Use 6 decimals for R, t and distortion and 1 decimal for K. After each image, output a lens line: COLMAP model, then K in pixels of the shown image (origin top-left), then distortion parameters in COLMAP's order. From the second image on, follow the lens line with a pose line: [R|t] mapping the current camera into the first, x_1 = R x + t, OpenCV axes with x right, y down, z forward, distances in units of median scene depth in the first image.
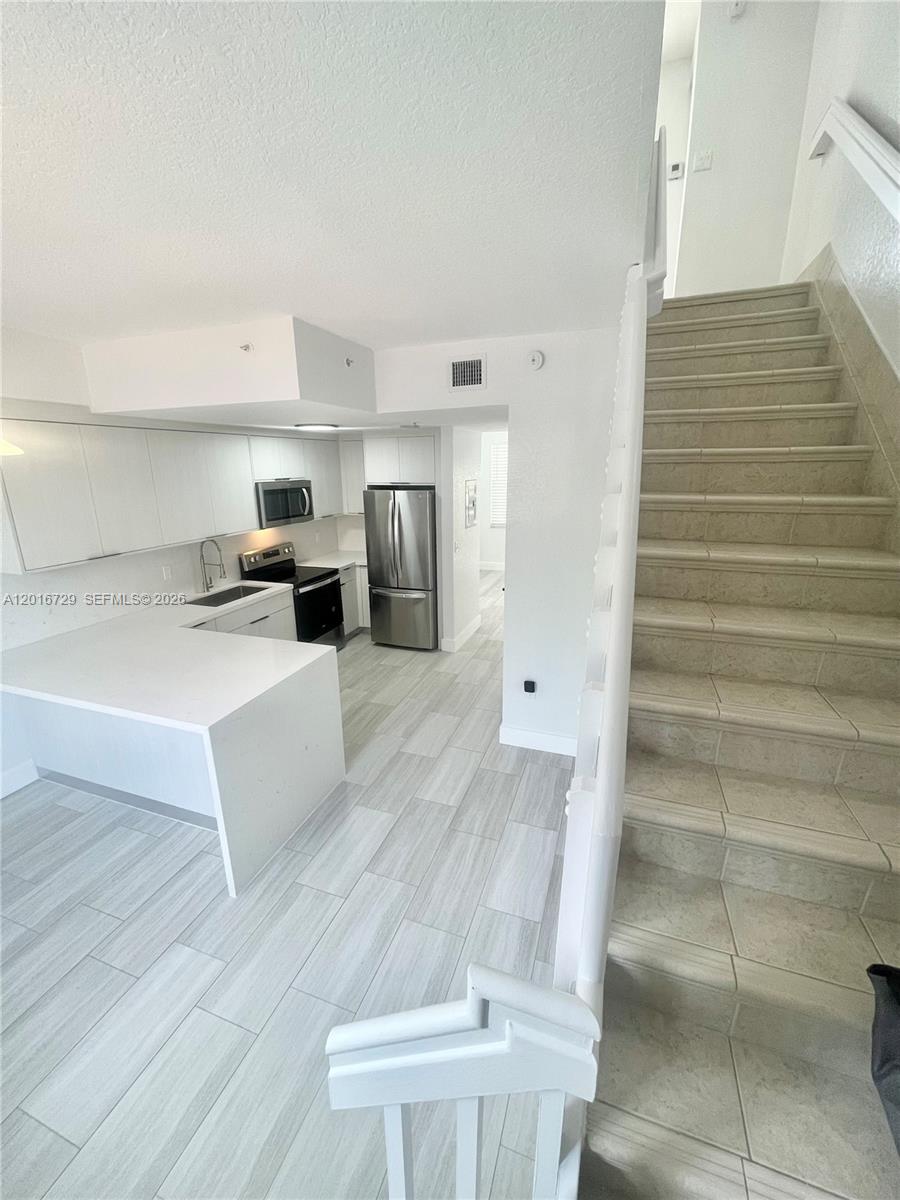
lens RADIAL K [[483.5, 0, 449.2], [0, 483.5, 594.5], [0, 0, 1]] dist [-0.004231, 0.000468]
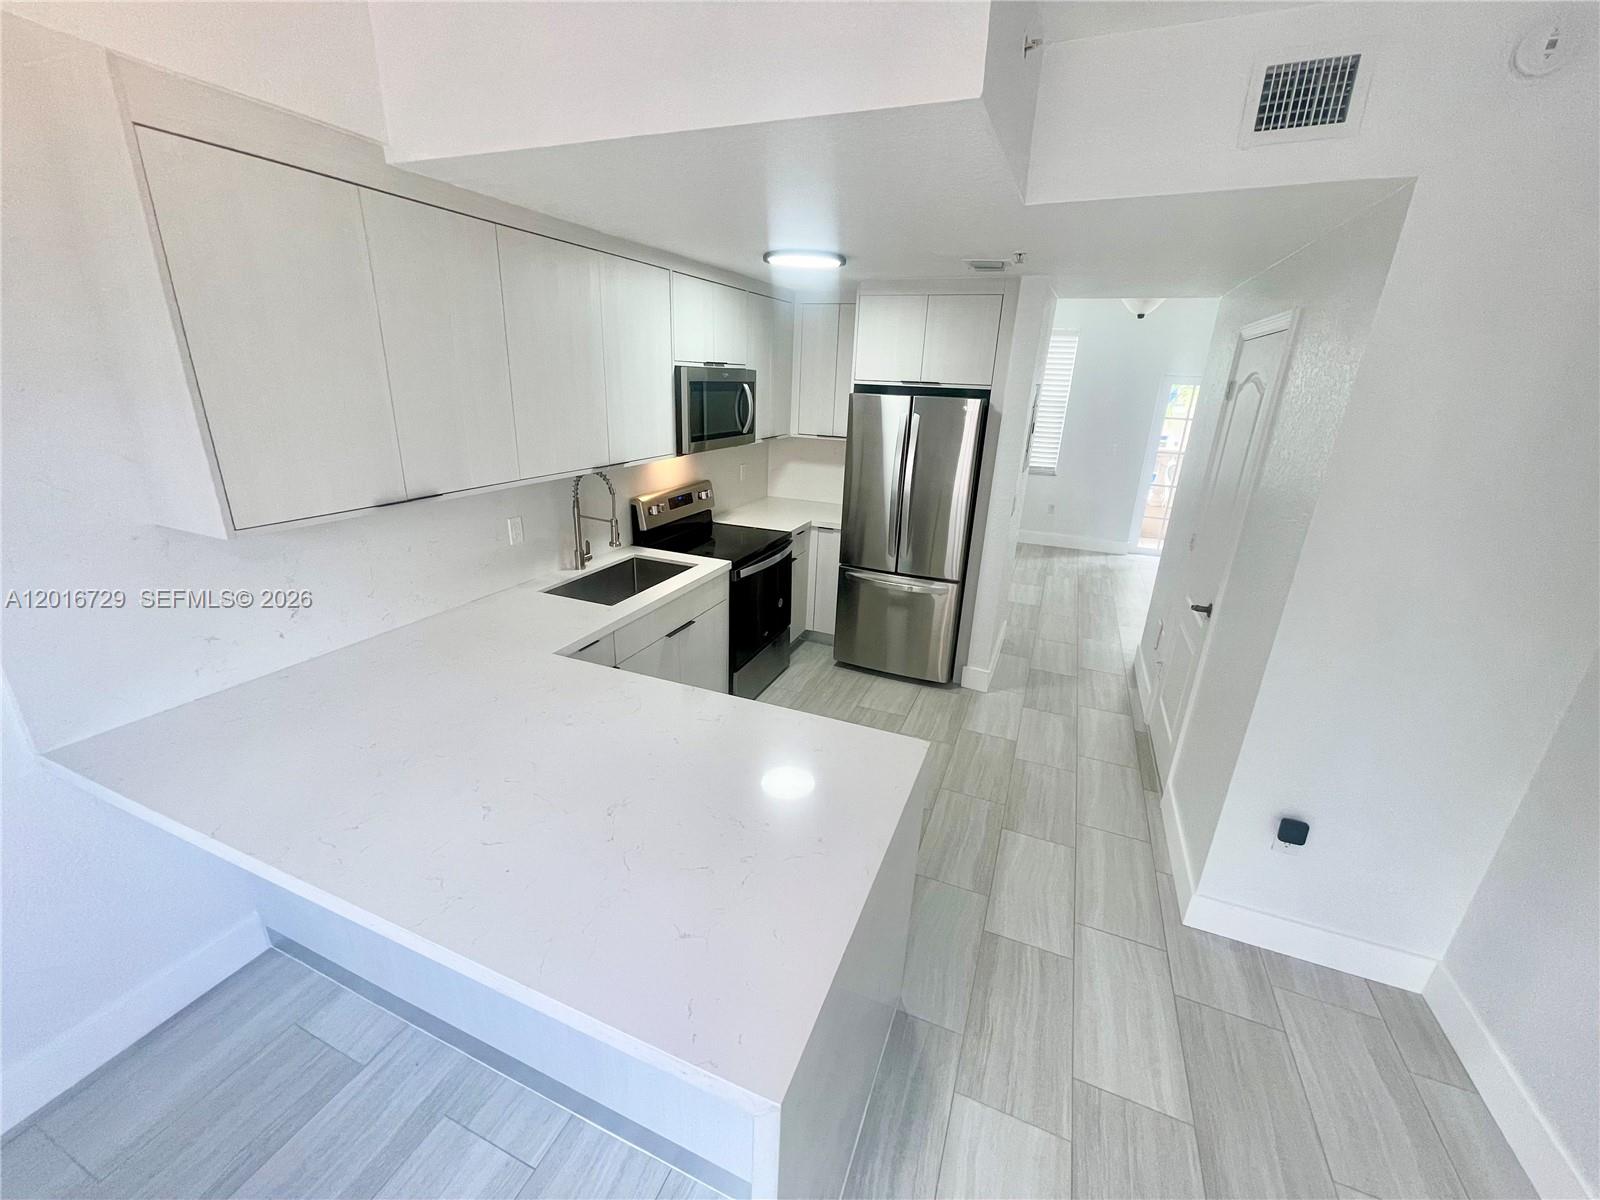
lens RADIAL K [[644.6, 0, 793.3], [0, 644.6, 598.8], [0, 0, 1]] dist [-0.004231, 0.000468]
pose [[0.997469, 0.061326, -0.035971, -0.487831], [-0.058524, 0.995512, 0.074369, -0.080441], [0.040370, -0.072076, 0.996582, 0.604017]]
